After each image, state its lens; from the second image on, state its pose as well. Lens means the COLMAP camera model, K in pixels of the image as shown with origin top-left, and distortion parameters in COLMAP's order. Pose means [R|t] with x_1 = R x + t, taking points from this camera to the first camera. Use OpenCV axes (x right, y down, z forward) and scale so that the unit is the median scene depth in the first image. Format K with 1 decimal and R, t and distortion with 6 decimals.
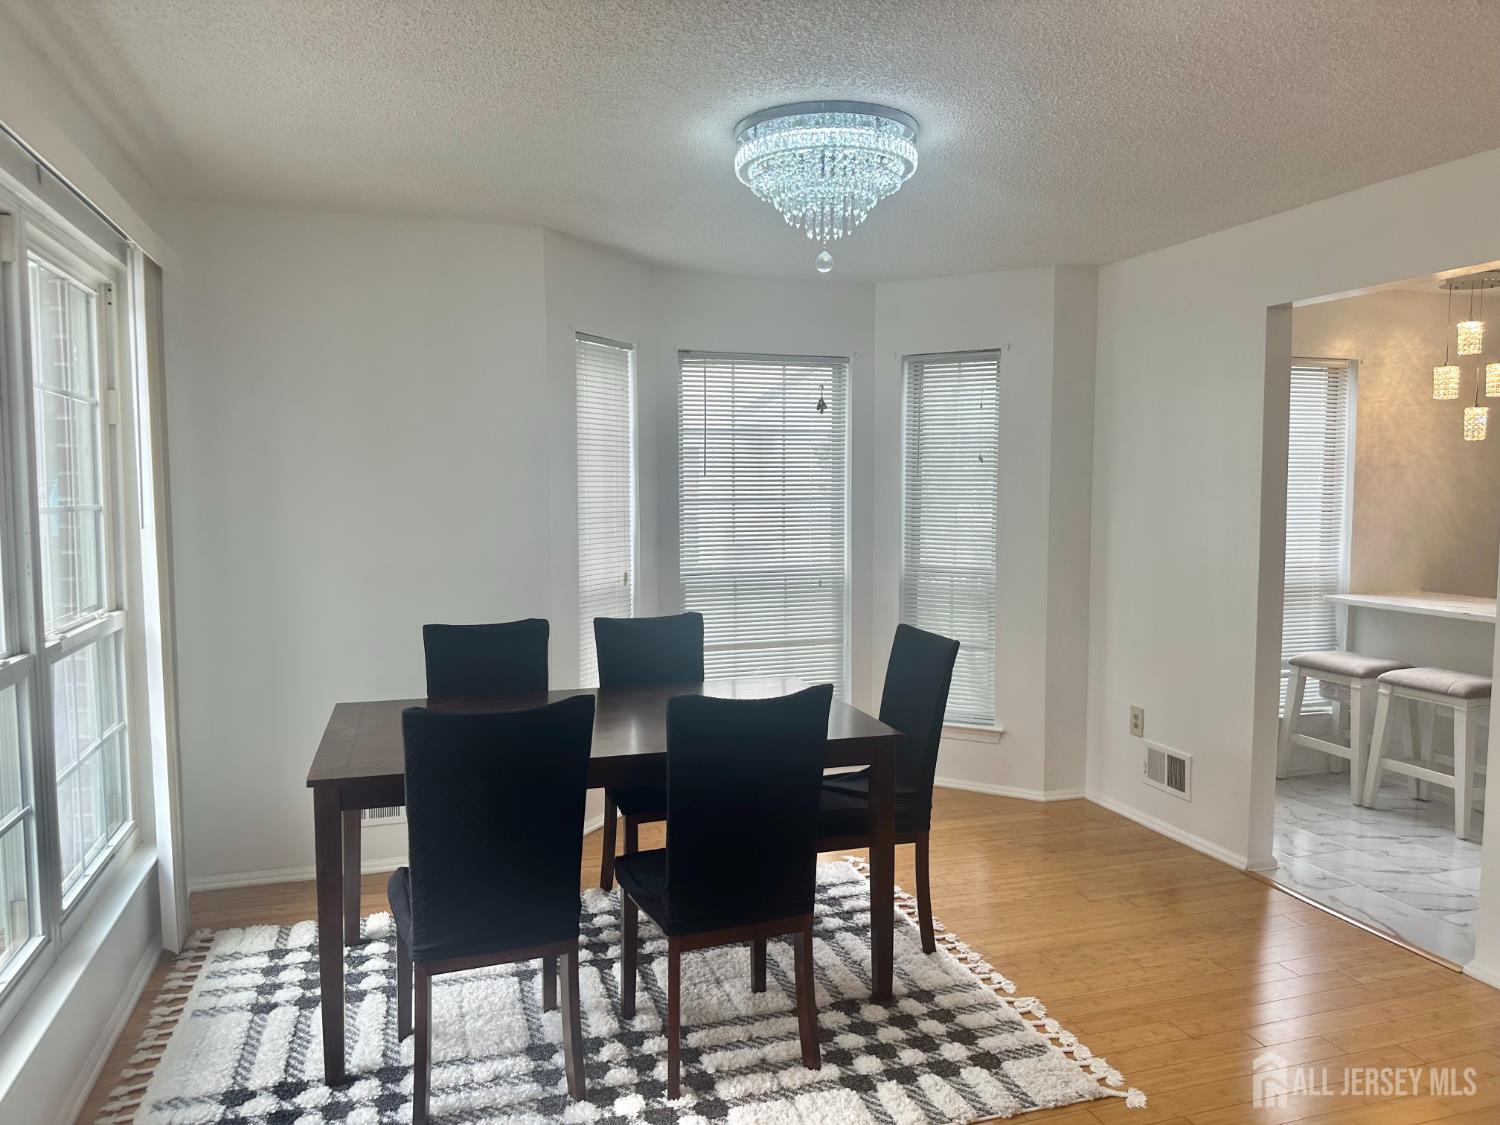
lens RADIAL K [[1058.9, 0, 741.4], [0, 1058.9, 565.1], [0, 0, 1]] dist [0.040740, -0.046727]
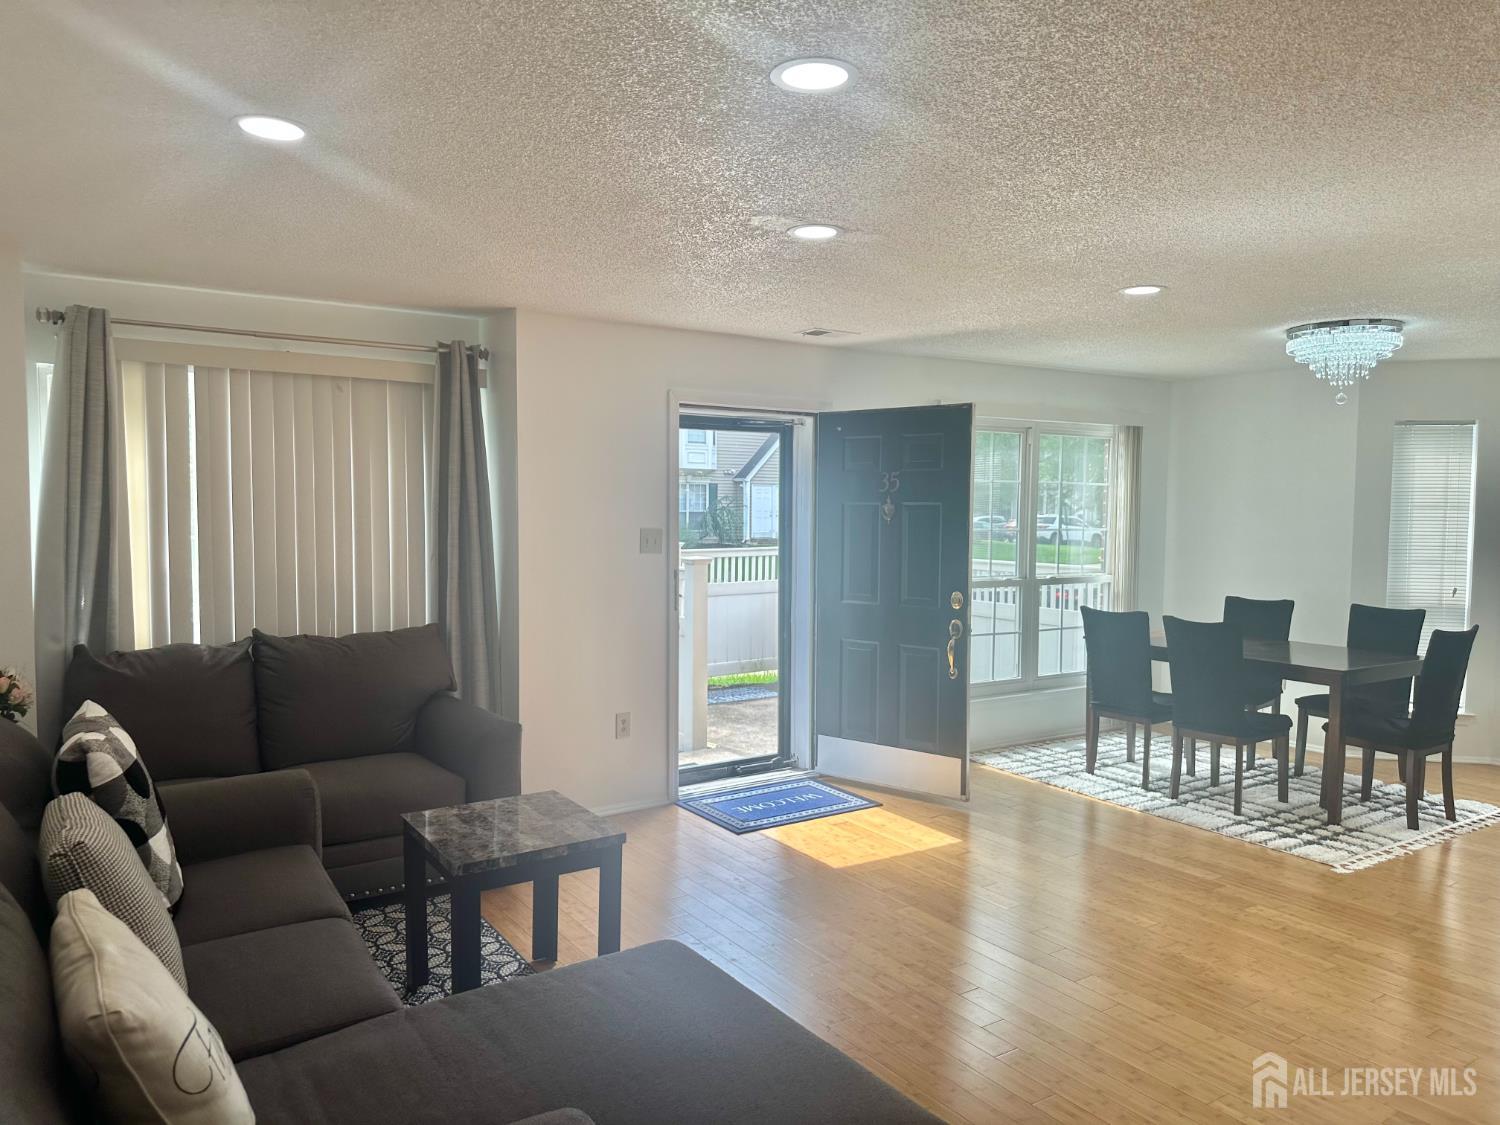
lens RADIAL K [[1058.9, 0, 741.9], [0, 1058.9, 562.3], [0, 0, 1]] dist [0.040740, -0.046727]
pose [[0.266262, 0.057883, -0.962161, 1.306932], [-0.077171, 0.996271, 0.038579, -0.008421], [0.960807, 0.063979, 0.269736, -0.358732]]
